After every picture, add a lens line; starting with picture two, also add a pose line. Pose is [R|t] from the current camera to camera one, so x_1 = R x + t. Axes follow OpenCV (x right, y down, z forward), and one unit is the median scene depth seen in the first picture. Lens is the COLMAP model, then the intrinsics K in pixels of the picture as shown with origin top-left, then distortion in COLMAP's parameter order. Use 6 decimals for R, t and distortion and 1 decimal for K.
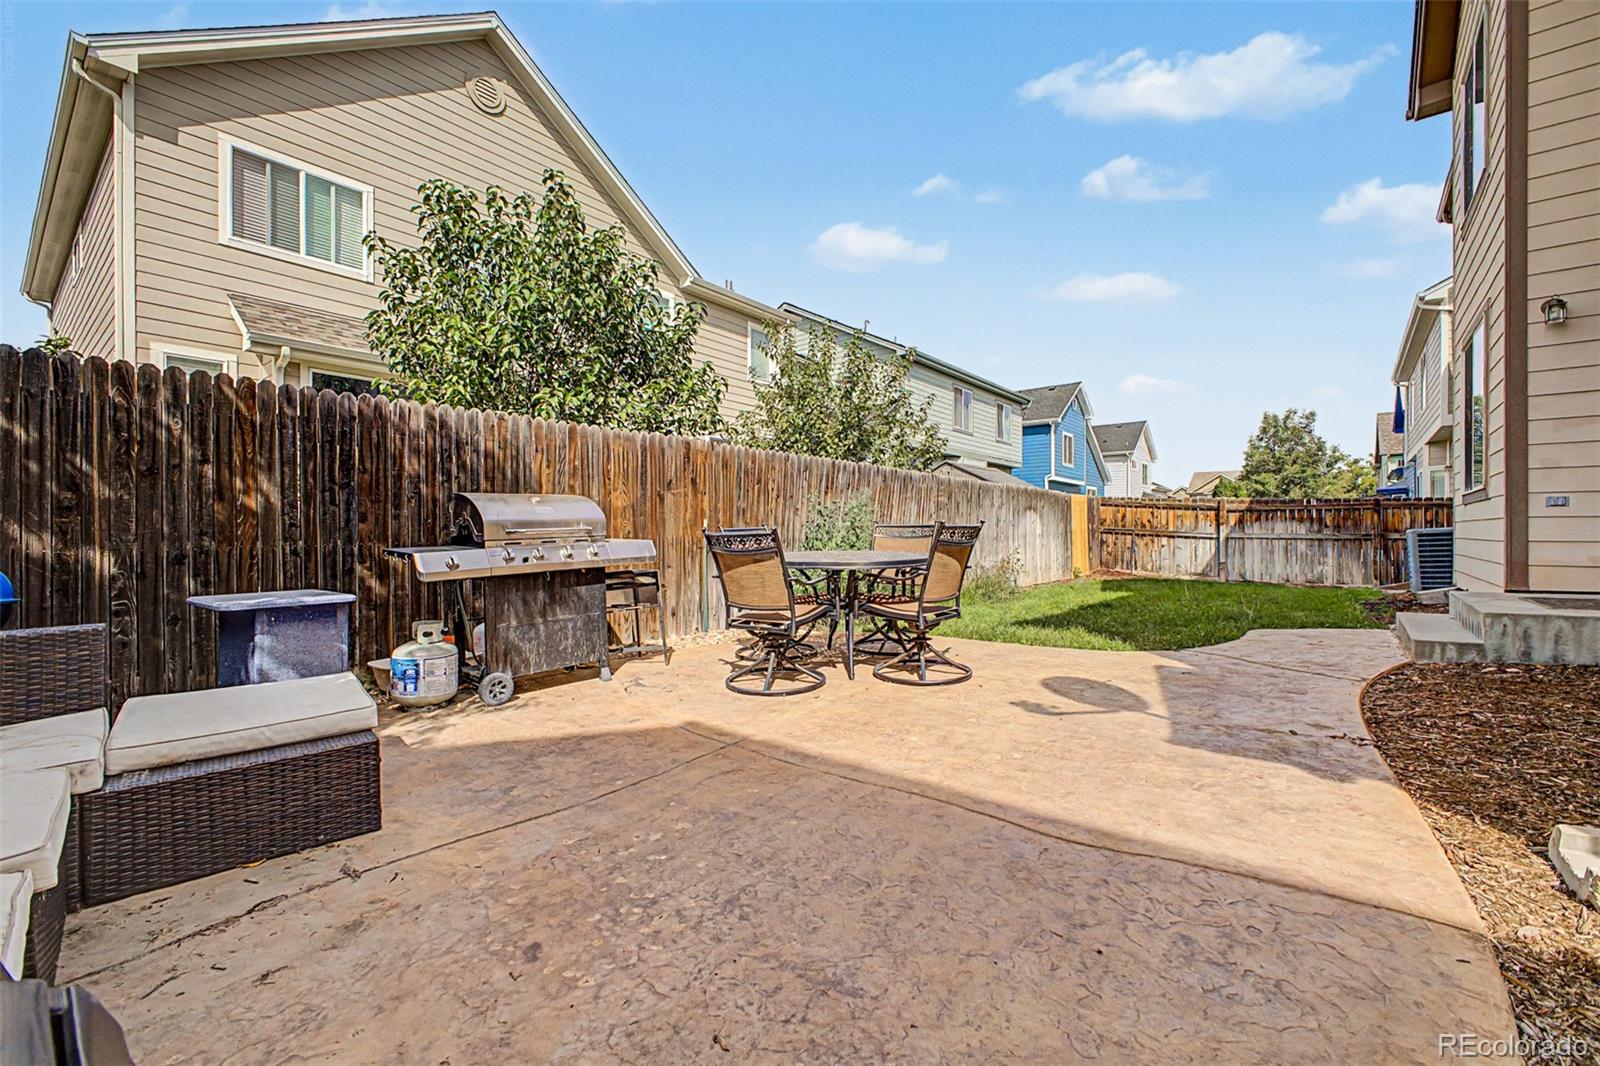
lens RADIAL K [[669.4, 0, 812.9], [0, 669.4, 534.5], [0, 0, 1]] dist [0.013783, -0.000562]
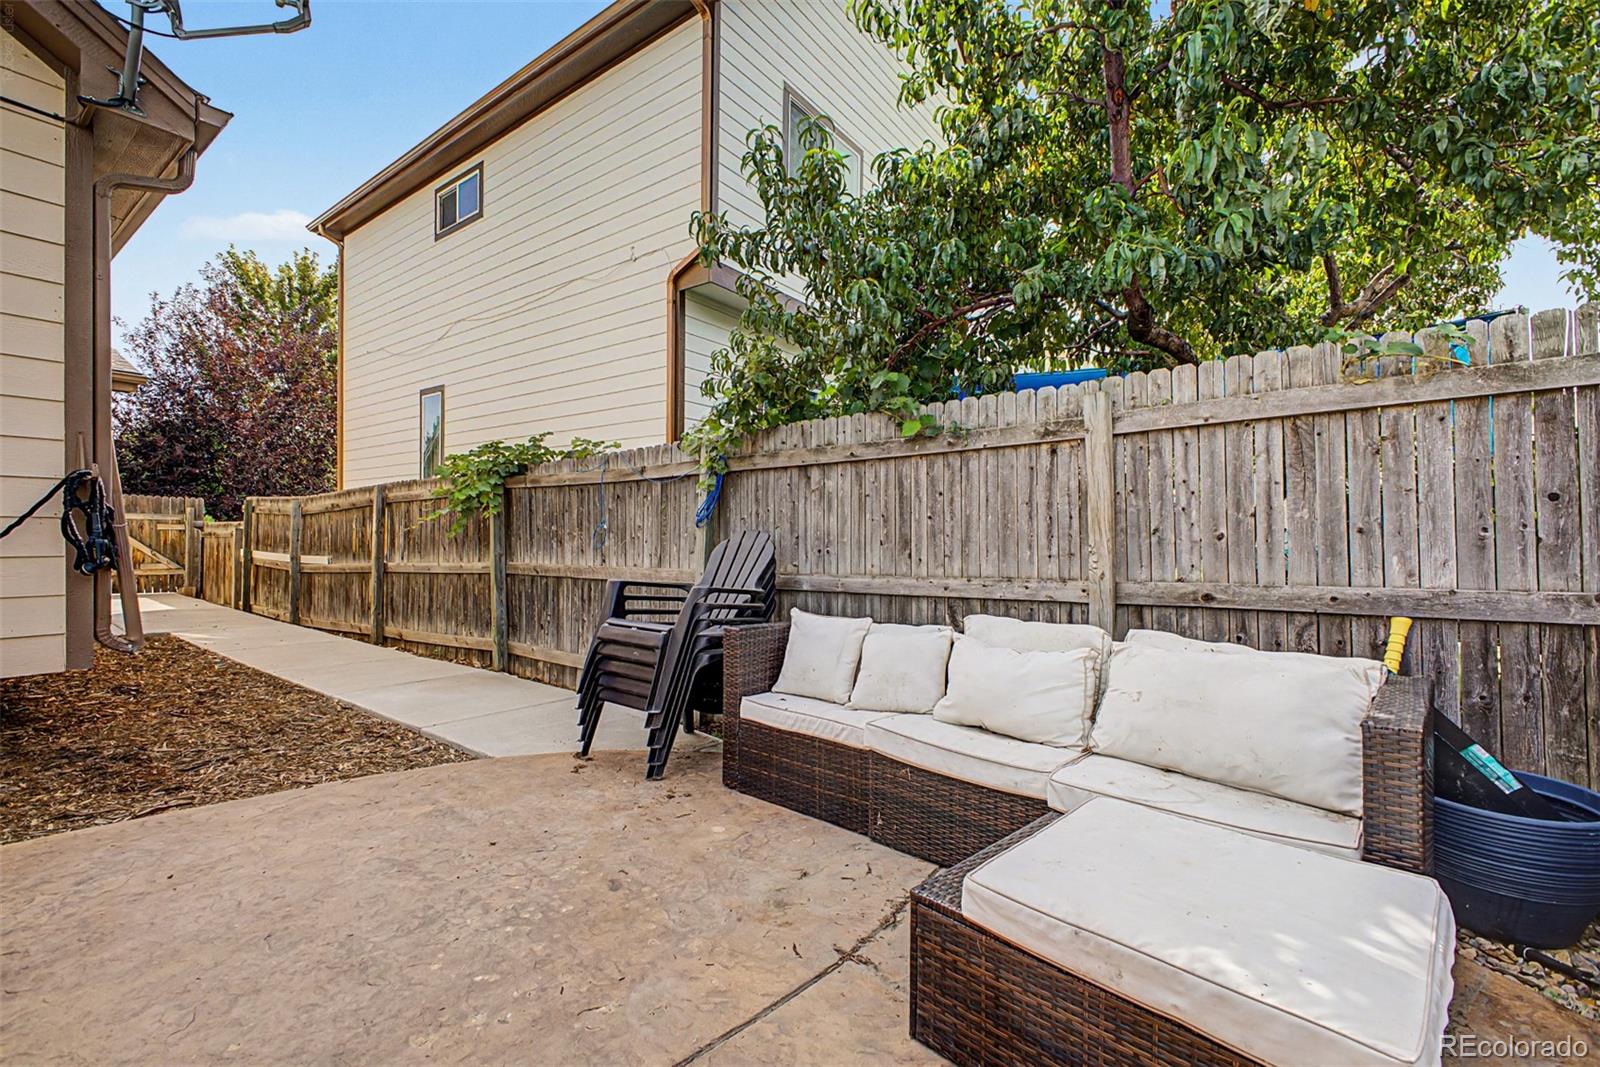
lens RADIAL K [[669.4, 0, 812.9], [0, 669.4, 535.0], [0, 0, 1]] dist [0.013783, -0.000562]
pose [[-0.998803, -0.001929, -0.048870, -0.093426], [-0.002480, 0.999934, 0.011225, -0.007651], [0.048845, 0.011333, -0.998742, 0.293604]]
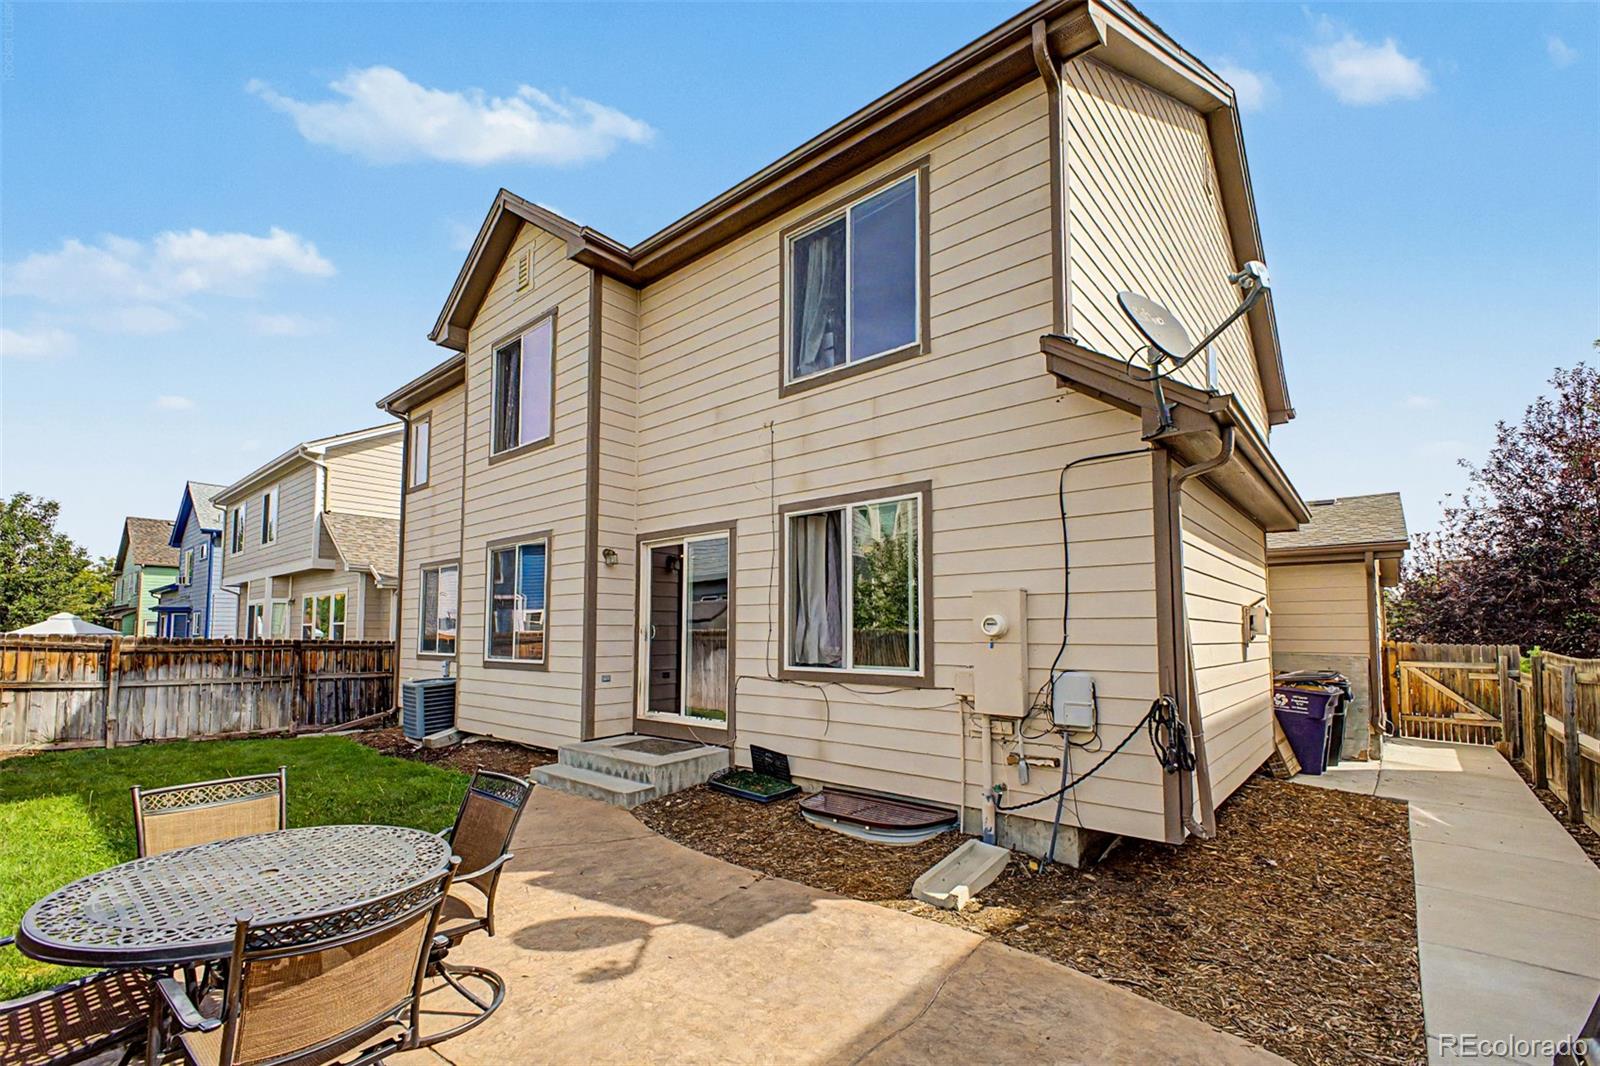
lens RADIAL K [[696.6, 0, 804.0], [0, 696.6, 589.4], [0, 0, 1]] dist [0.002318, -0.000173]
pose [[0.030698, 0.061469, 0.997637, -0.195696], [0.004932, 0.998086, -0.061649, -0.060768], [-0.999517, 0.006813, 0.030336, 0.199962]]
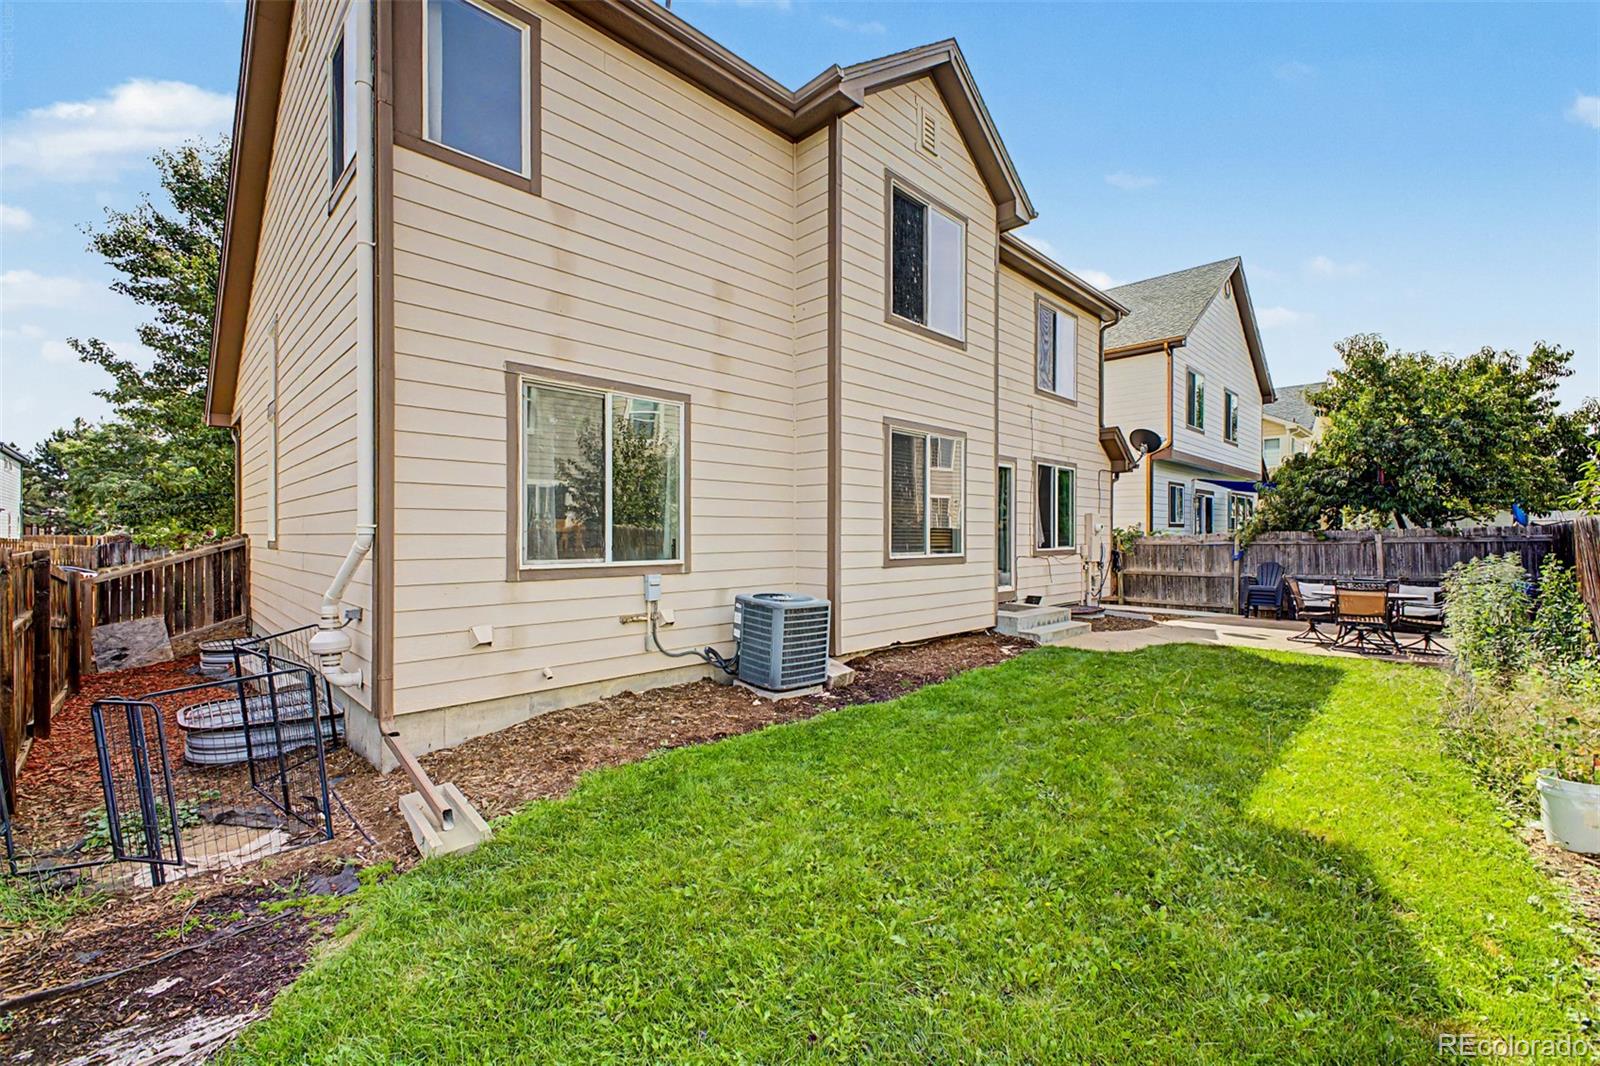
lens RADIAL K [[669.4, 0, 812.9], [0, 669.4, 534.5], [0, 0, 1]] dist [0.013783, -0.000562]
pose [[-0.995699, -0.002428, 0.092617, 0.602528], [-0.002296, 0.999996, 0.001533, -0.054775], [-0.092621, 0.001313, -0.995701, 1.230803]]
